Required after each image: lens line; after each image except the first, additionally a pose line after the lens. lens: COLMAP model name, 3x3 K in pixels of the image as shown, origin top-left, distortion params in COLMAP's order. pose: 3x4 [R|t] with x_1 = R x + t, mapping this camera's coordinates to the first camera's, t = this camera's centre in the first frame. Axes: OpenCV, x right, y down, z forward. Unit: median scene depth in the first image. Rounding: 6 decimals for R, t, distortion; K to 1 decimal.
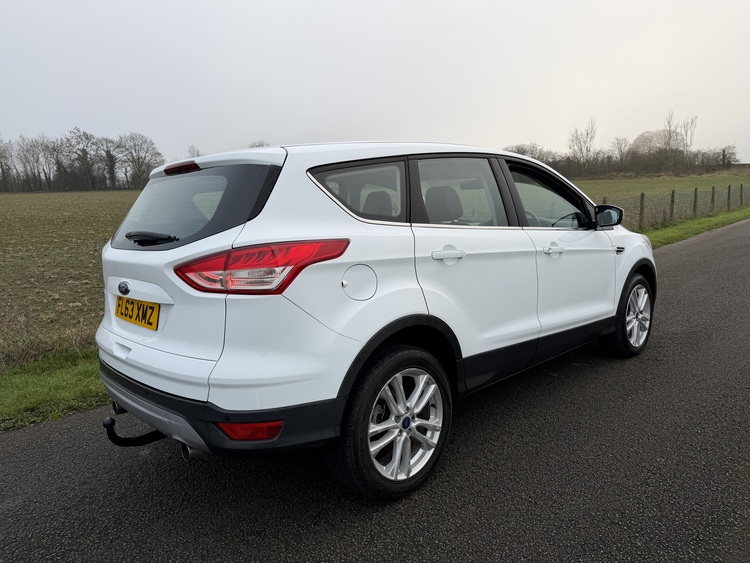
lens RADIAL K [[540.6, 0, 375.3], [0, 540.6, 281.1], [0, 0, 1]] dist [0.028421, -0.037141]
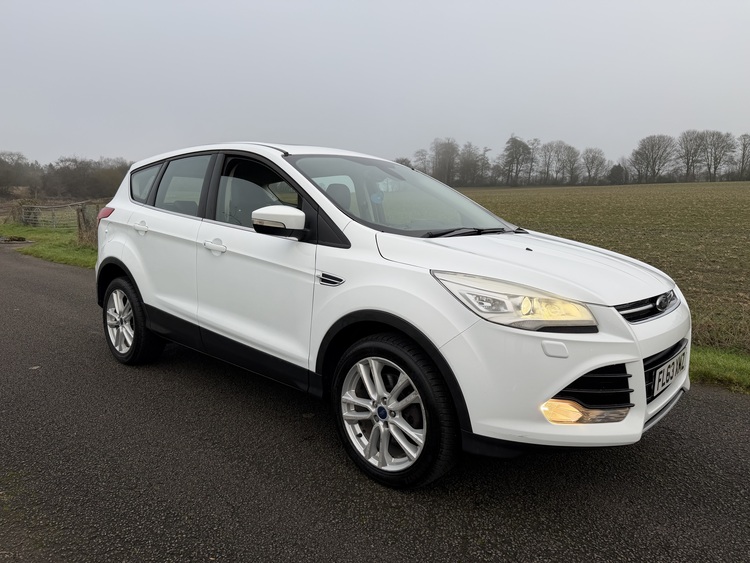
lens RADIAL K [[540.6, 0, 372.9], [0, 540.6, 282.7], [0, 0, 1]] dist [0.028421, -0.037141]
pose [[0.033108, 0.184947, -0.982191, 0.883886], [-0.157891, 0.971357, 0.177585, -0.143793], [0.986901, 0.149199, 0.061361, 0.840423]]
